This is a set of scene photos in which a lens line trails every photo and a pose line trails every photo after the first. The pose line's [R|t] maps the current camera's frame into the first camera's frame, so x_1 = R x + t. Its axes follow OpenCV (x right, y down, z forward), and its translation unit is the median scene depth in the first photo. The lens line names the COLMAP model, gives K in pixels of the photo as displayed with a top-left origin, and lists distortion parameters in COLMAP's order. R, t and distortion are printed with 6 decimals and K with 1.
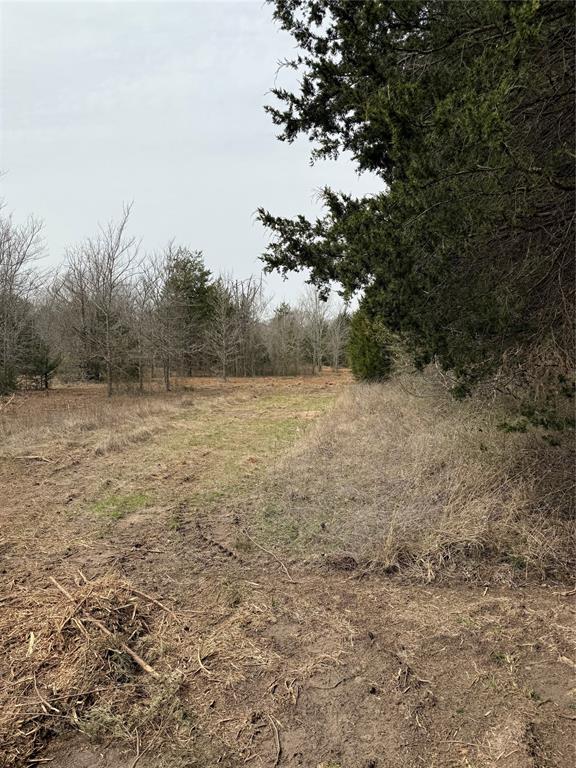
lens RADIAL K [[531.8, 0, 289.8], [0, 531.8, 384.7], [0, 0, 1]] dist [0.048243, -0.053774]
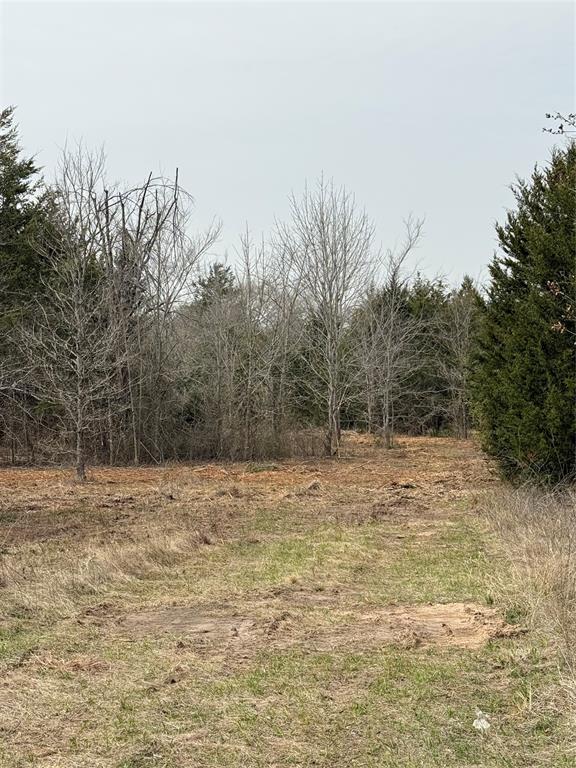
lens RADIAL K [[1346.2, 0, 287.6], [0, 1346.2, 383.5], [0, 0, 1]] dist [-0.035788, 0.000000]
pose [[0.998732, -0.007504, 0.049773, -0.027590], [0.010908, 0.997593, -0.068476, -0.006118], [-0.049140, 0.068932, 0.996410, 0.120894]]
